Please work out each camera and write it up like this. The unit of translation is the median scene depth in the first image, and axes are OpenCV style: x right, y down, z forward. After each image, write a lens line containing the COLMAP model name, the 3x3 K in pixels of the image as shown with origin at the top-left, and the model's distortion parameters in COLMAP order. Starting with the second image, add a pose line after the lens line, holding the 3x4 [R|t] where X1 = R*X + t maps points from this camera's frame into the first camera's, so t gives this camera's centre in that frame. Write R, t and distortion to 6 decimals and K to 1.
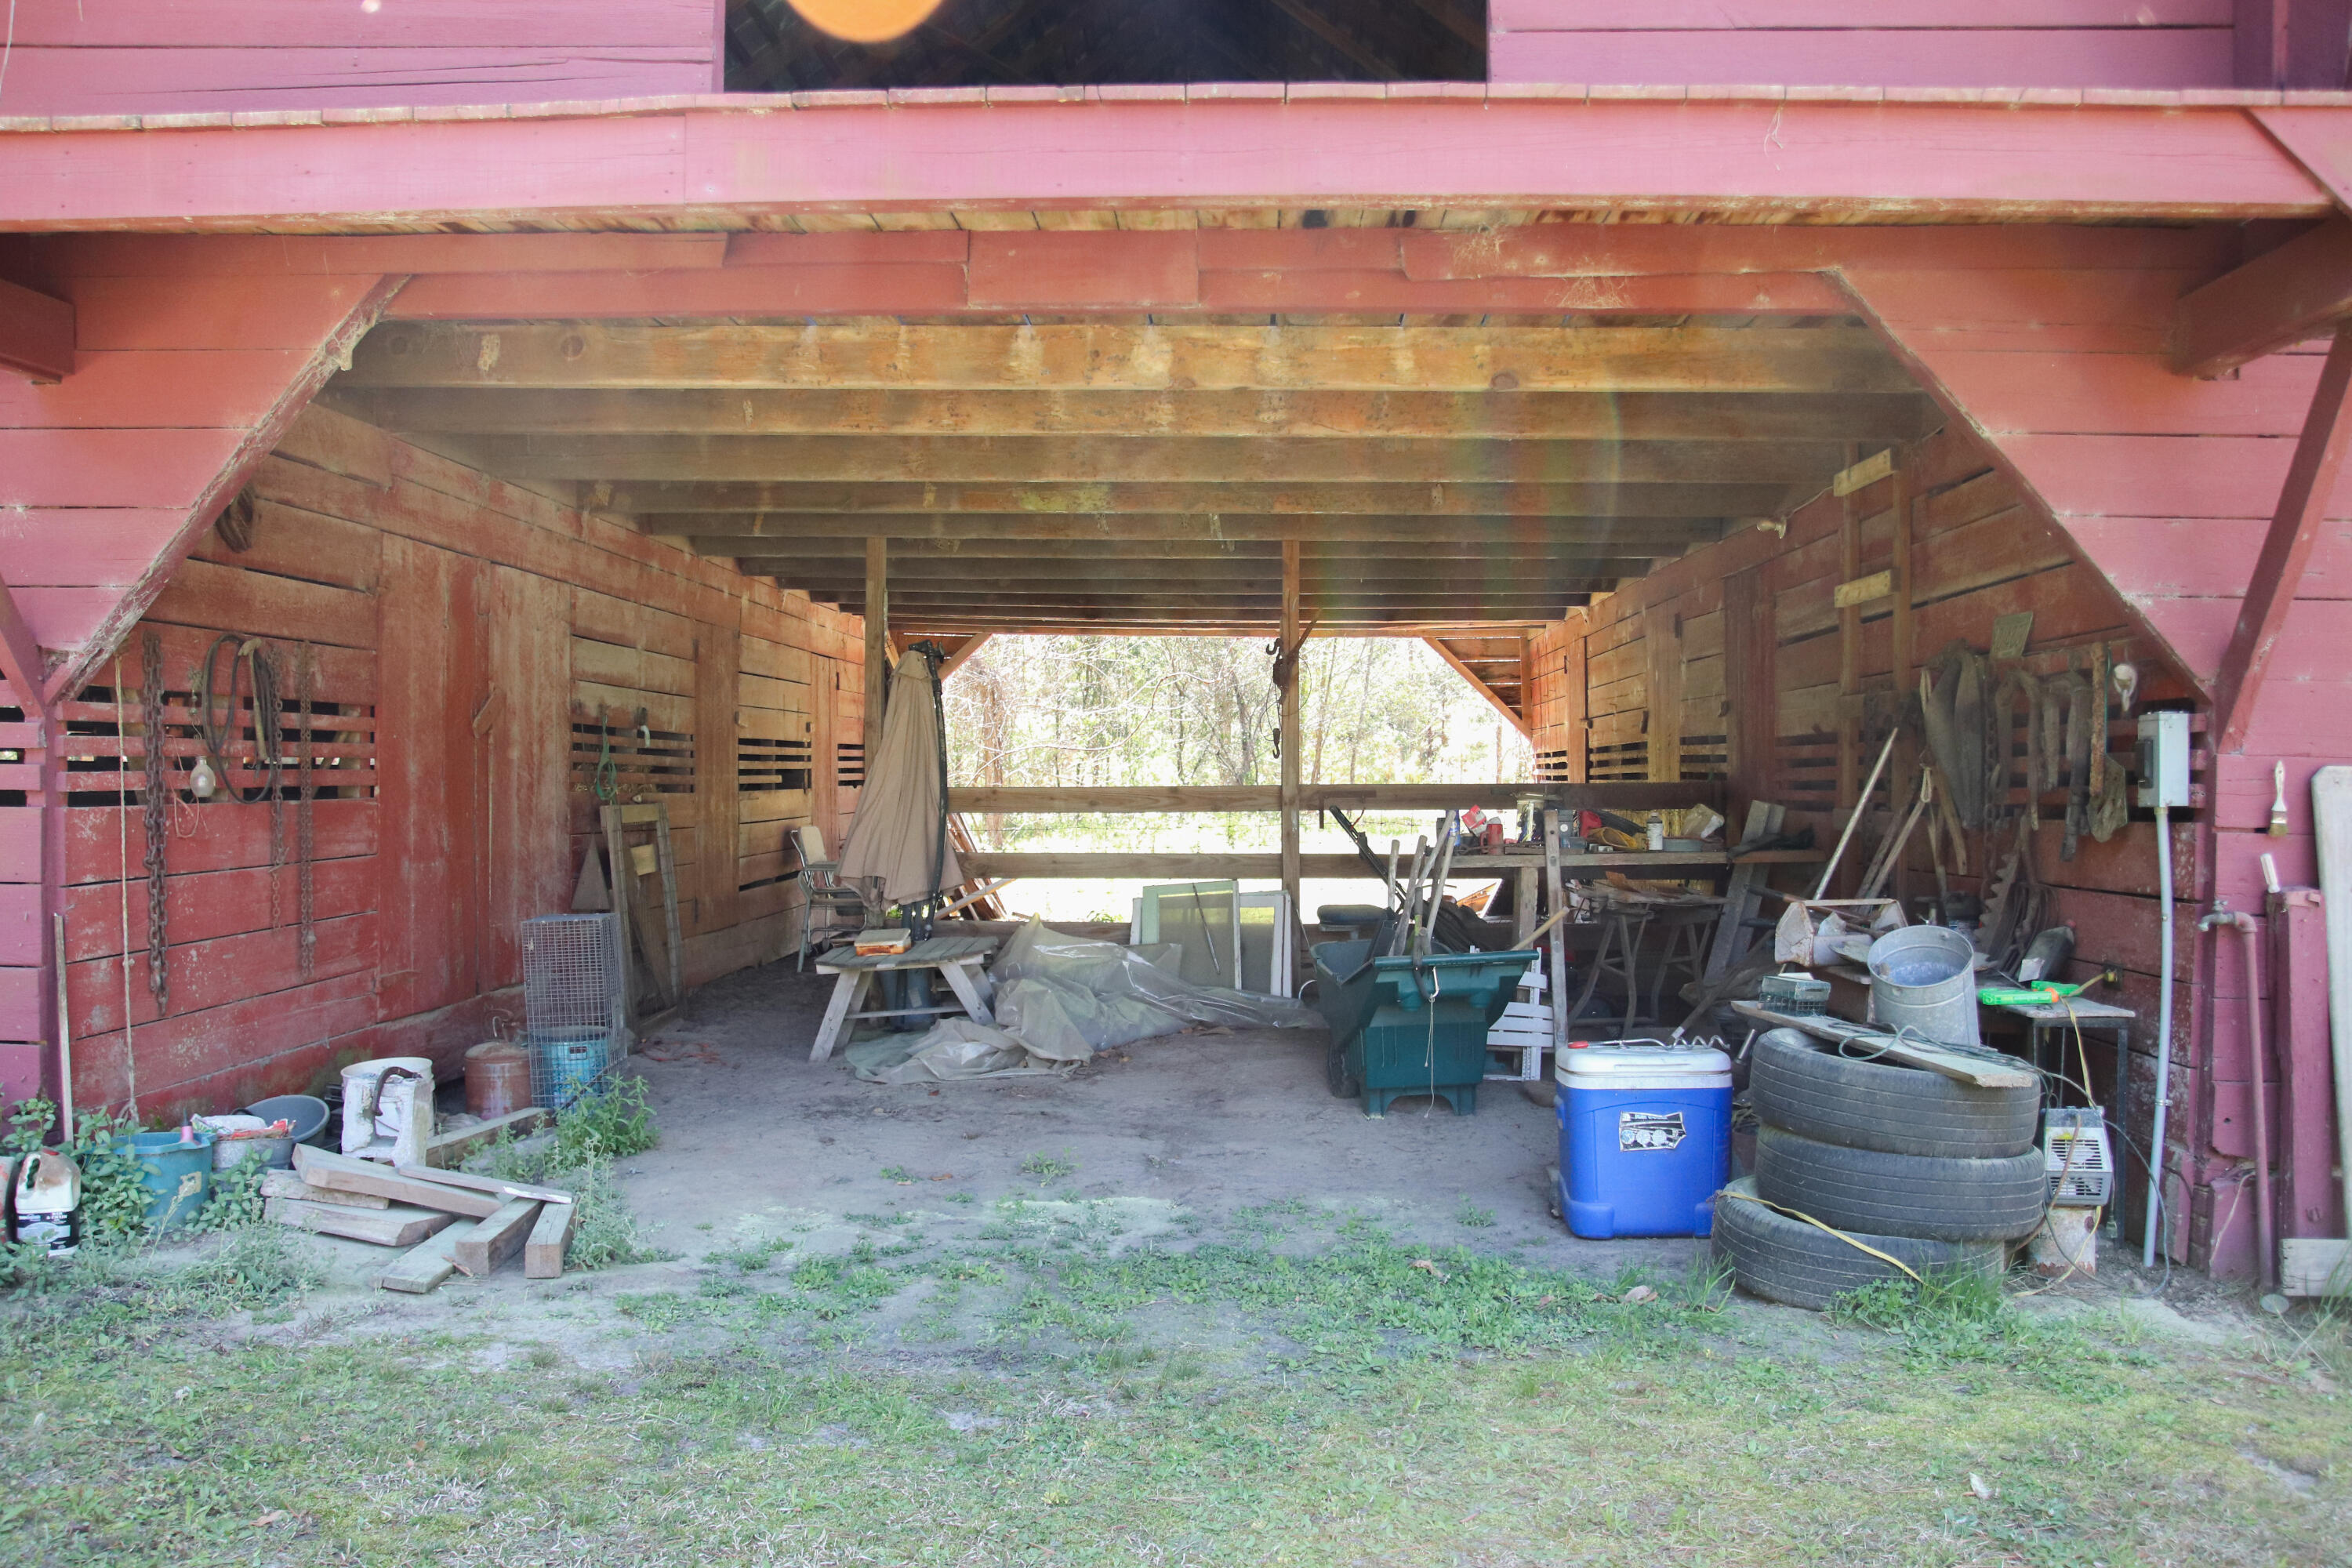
lens RADIAL K [[1876.9, 0, 1176.0], [0, 1876.9, 784.0], [0, 0, 1]] dist [-0.082480, 0.003151]
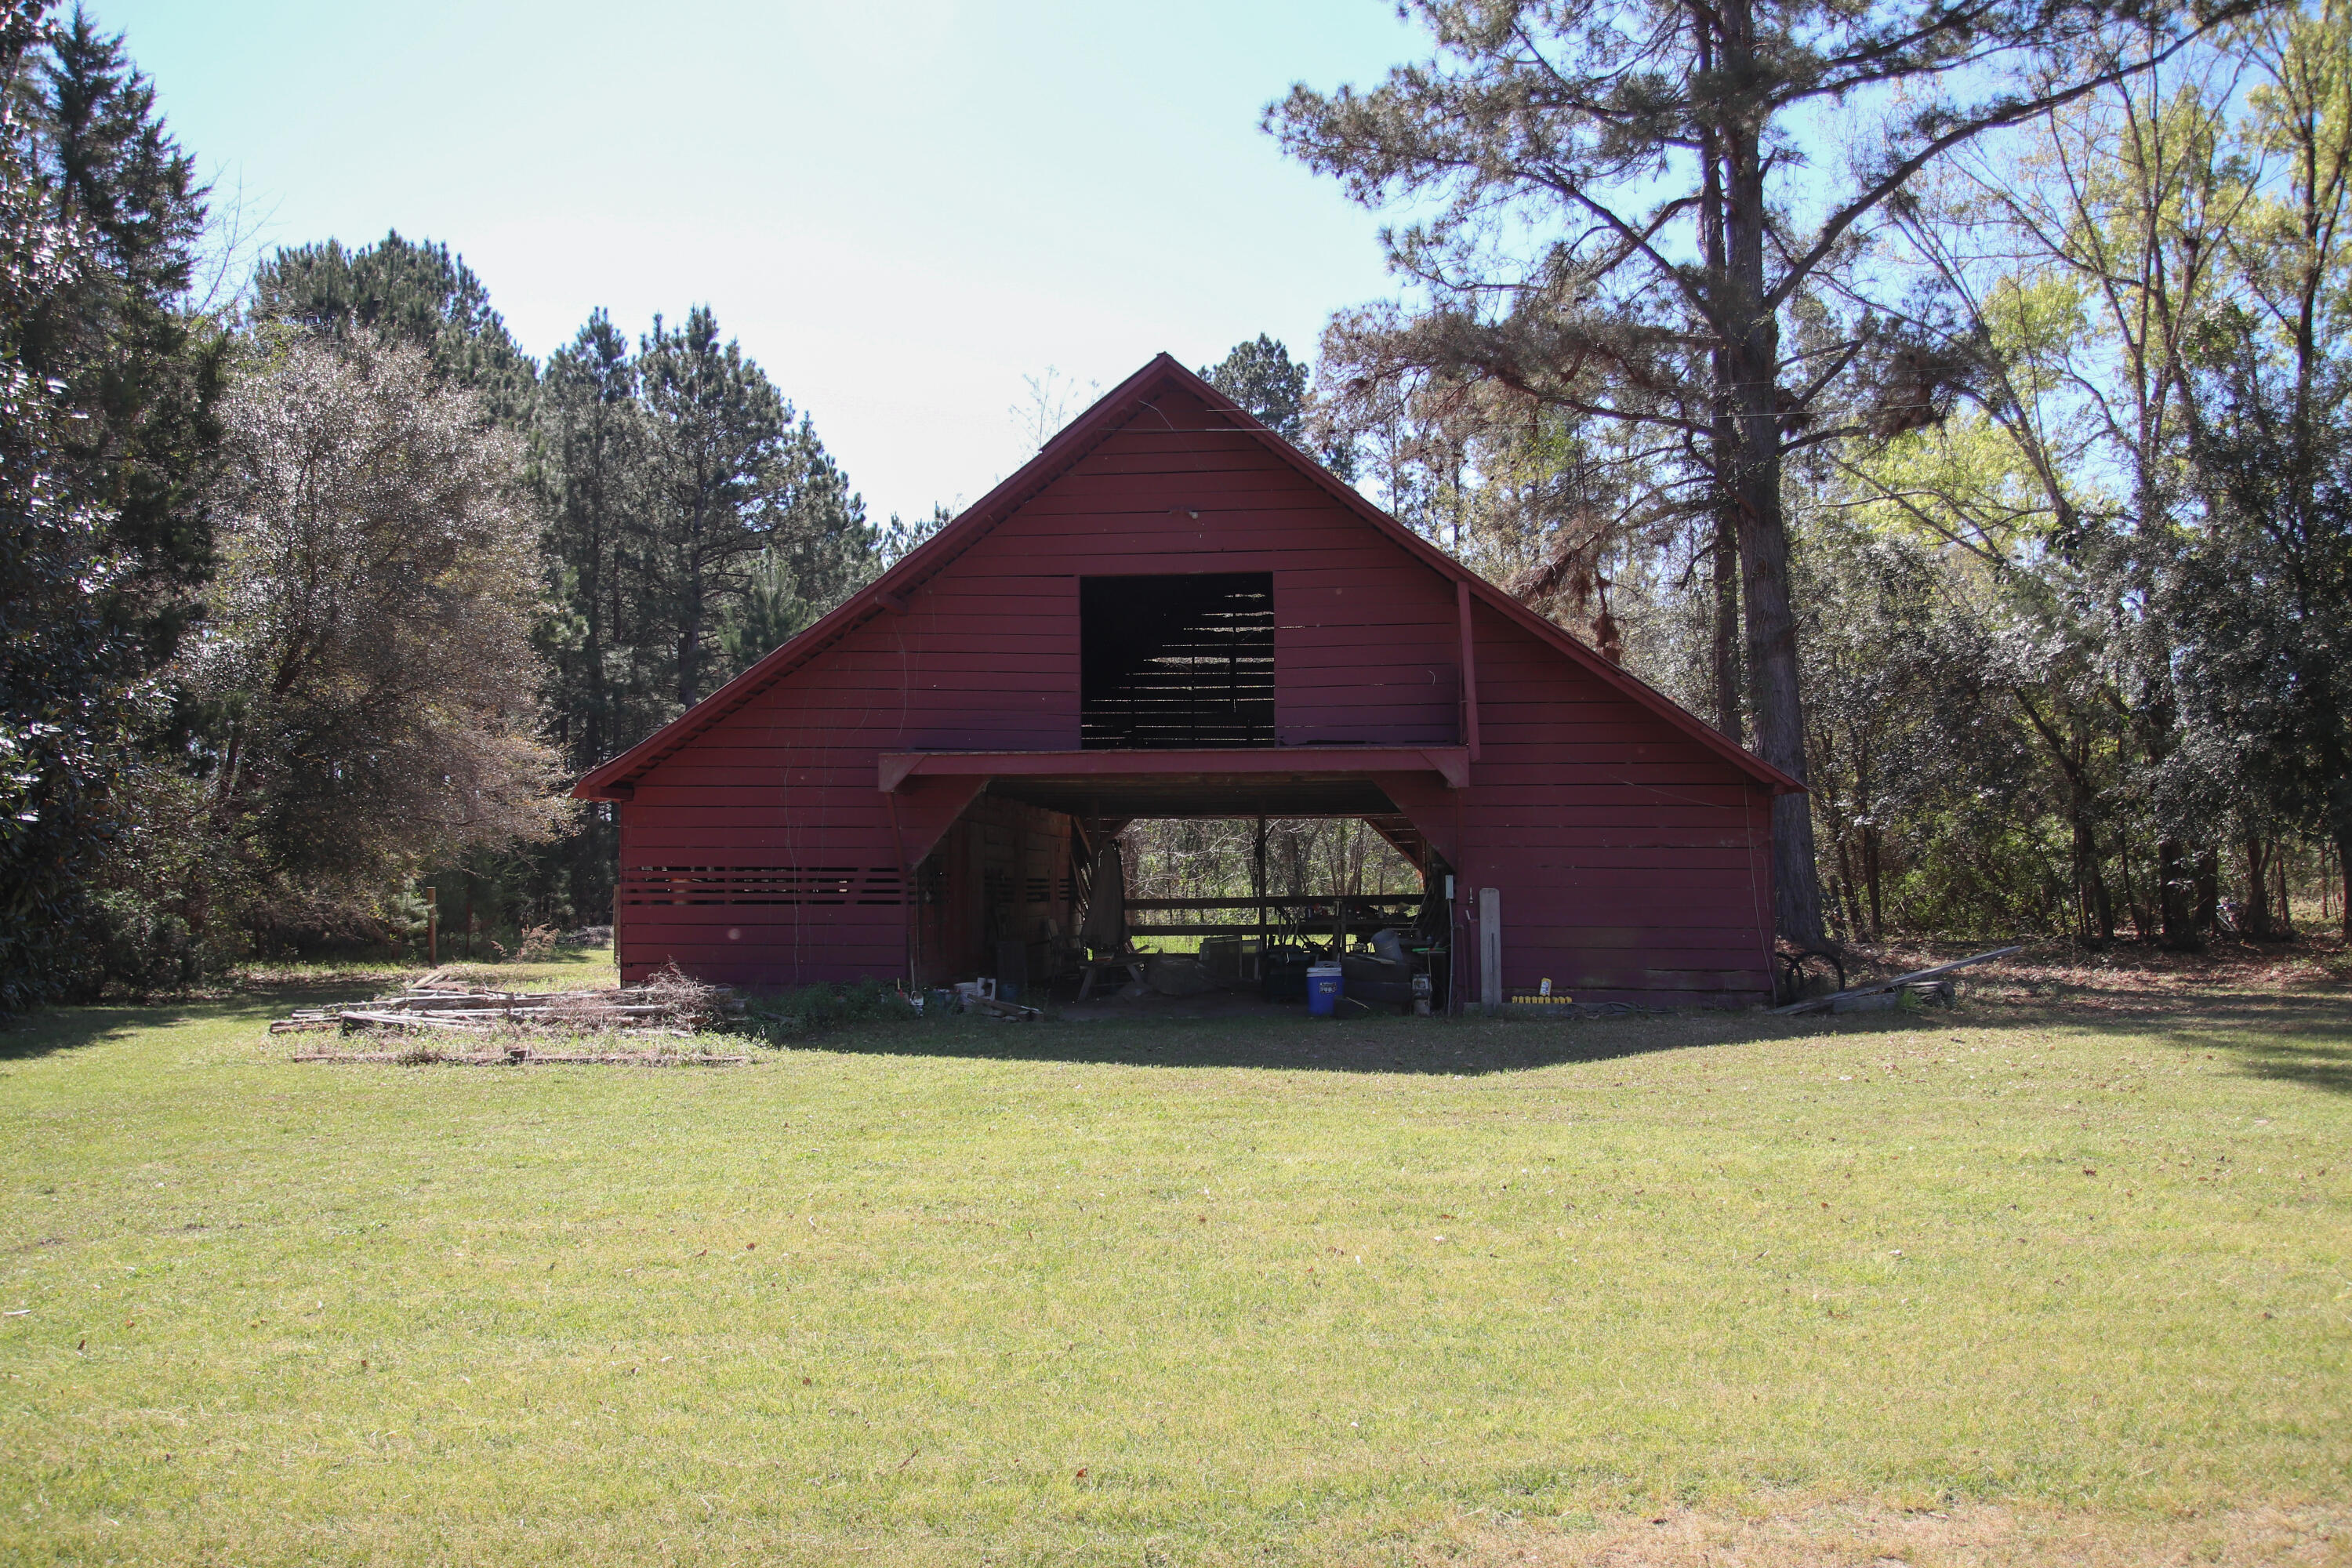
lens RADIAL K [[1876.9, 0, 1176.0], [0, 1876.9, 784.0], [0, 0, 1]] dist [-0.082480, 0.003151]
pose [[0.998068, -0.012753, -0.060810, 0.103283], [0.009043, 0.998103, -0.060902, 0.001496], [0.061471, 0.060234, 0.996290, -1.534980]]
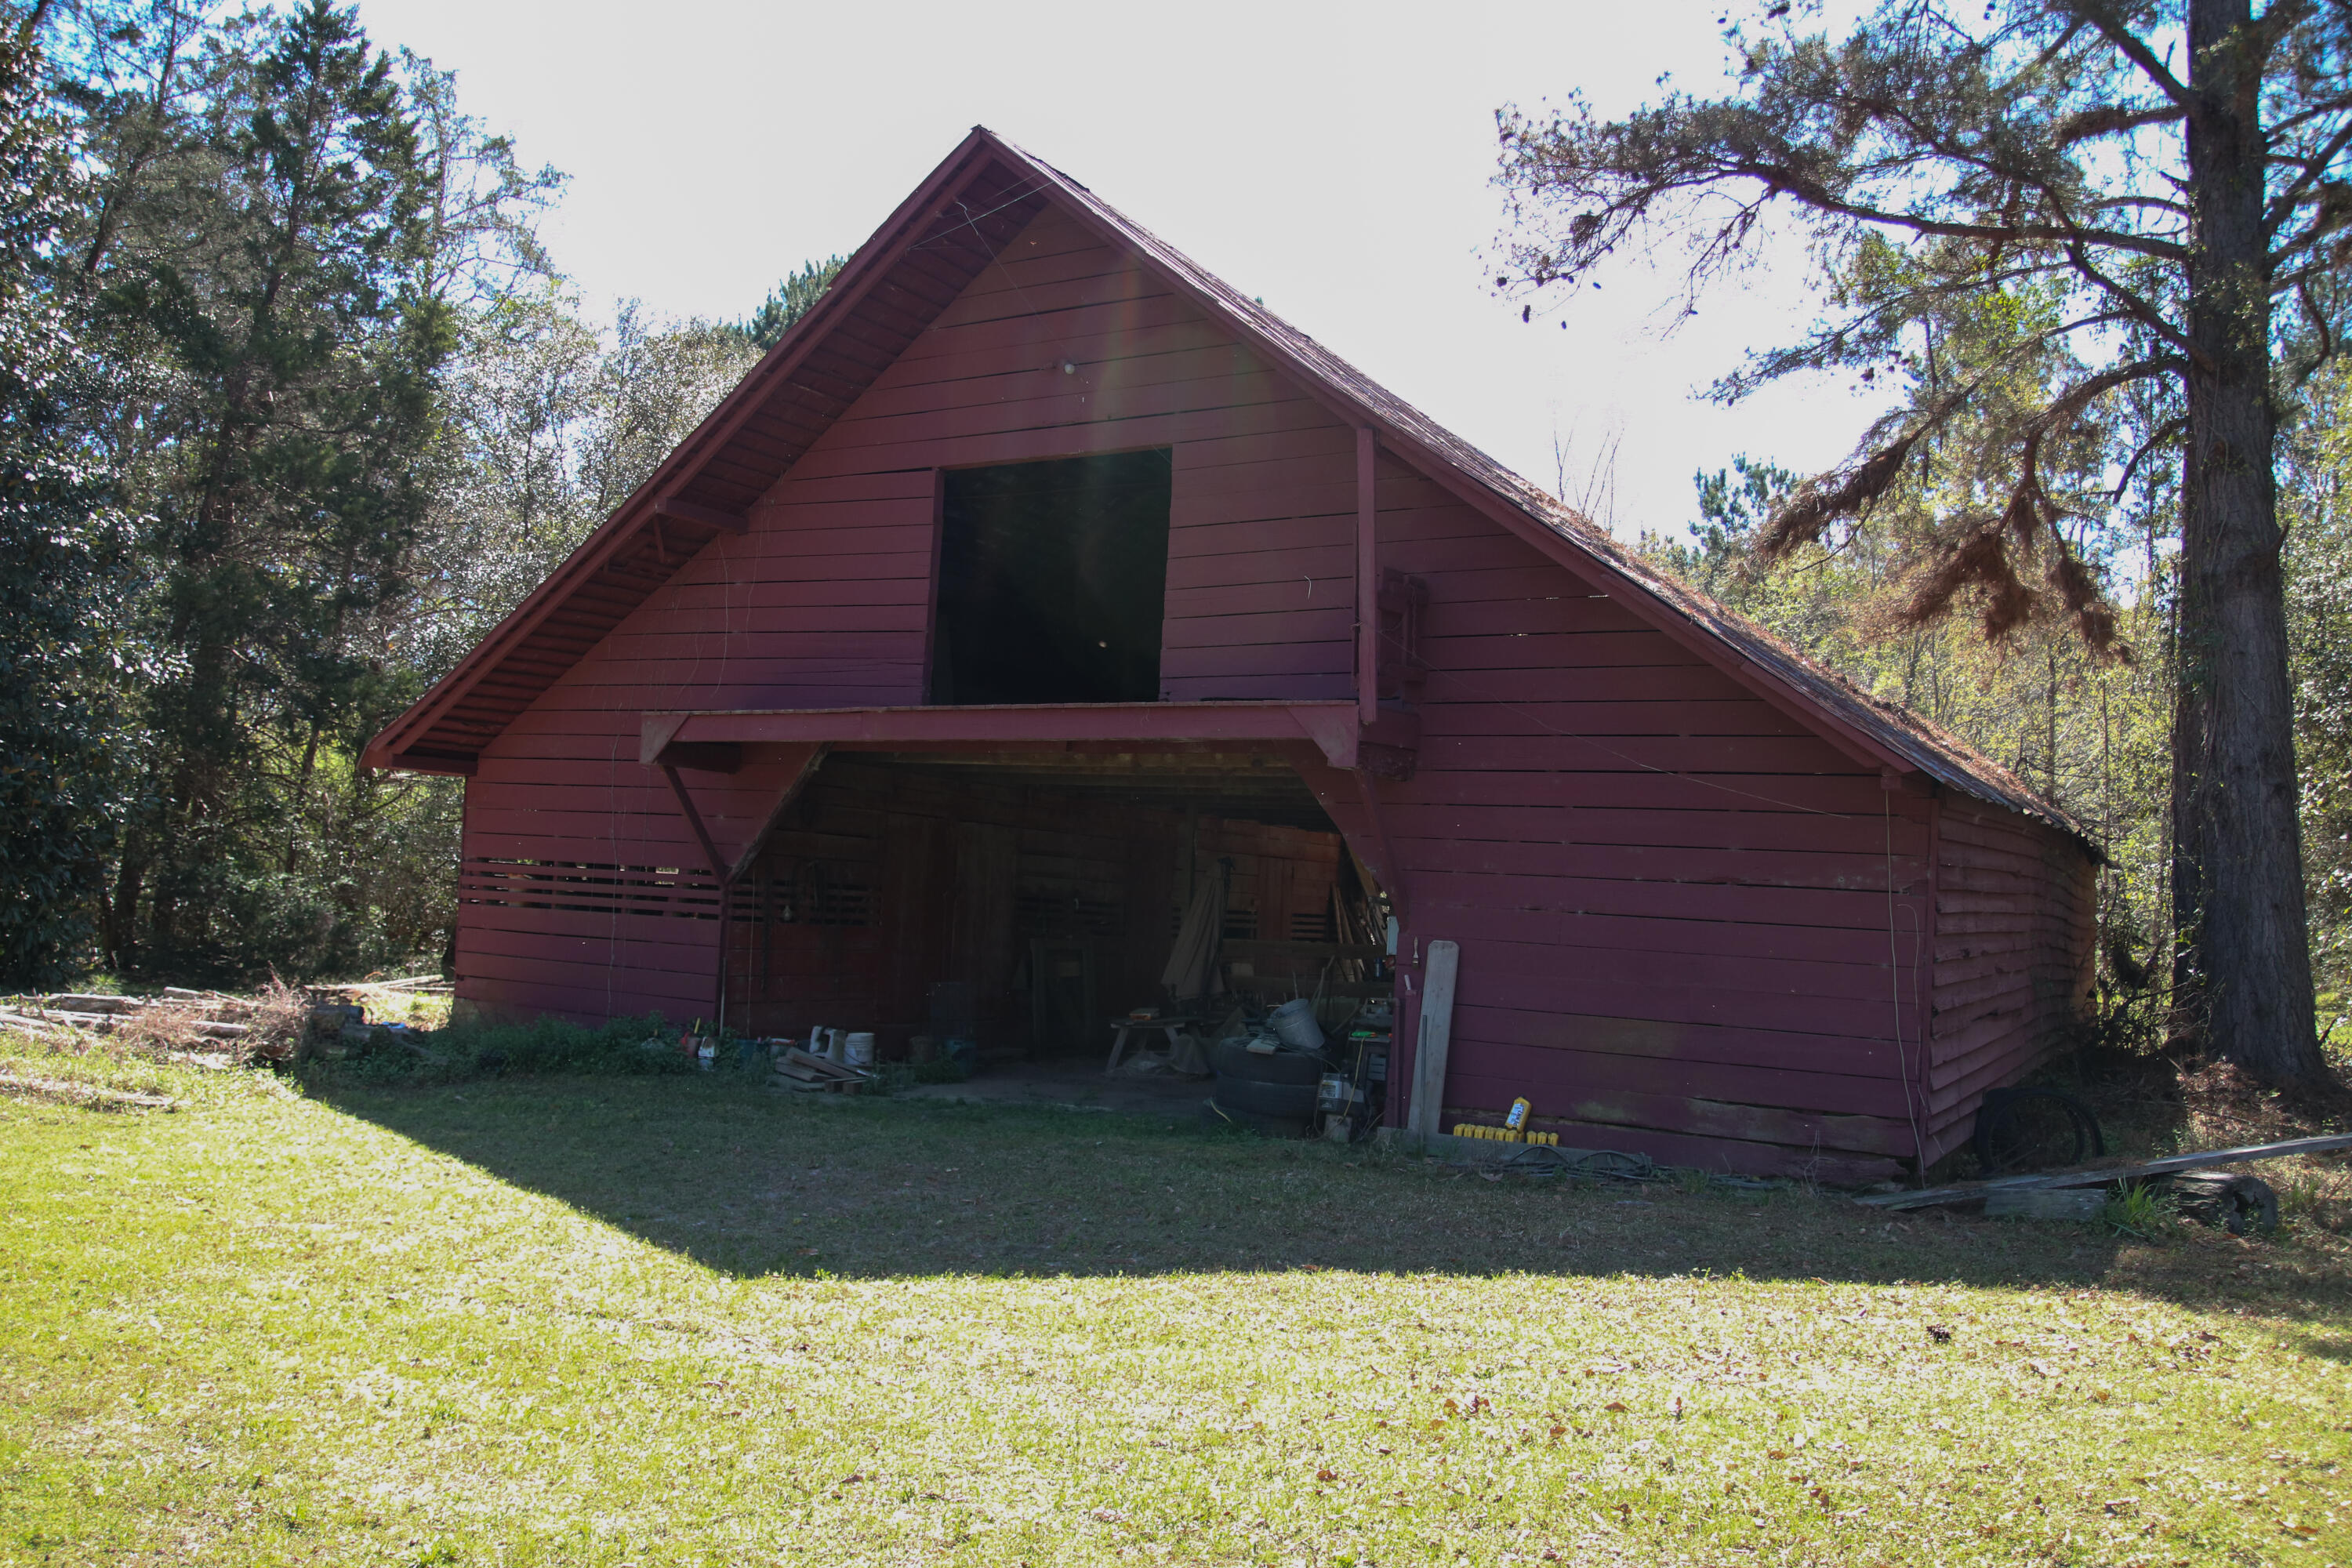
lens RADIAL K [[1876.9, 0, 1176.0], [0, 1876.9, 784.0], [0, 0, 1]] dist [-0.082480, 0.003151]
pose [[0.879006, 0.006428, -0.476768, 0.739802], [-0.049095, 0.995815, -0.077089, -0.005118], [0.474277, 0.091168, 0.875642, -0.662361]]
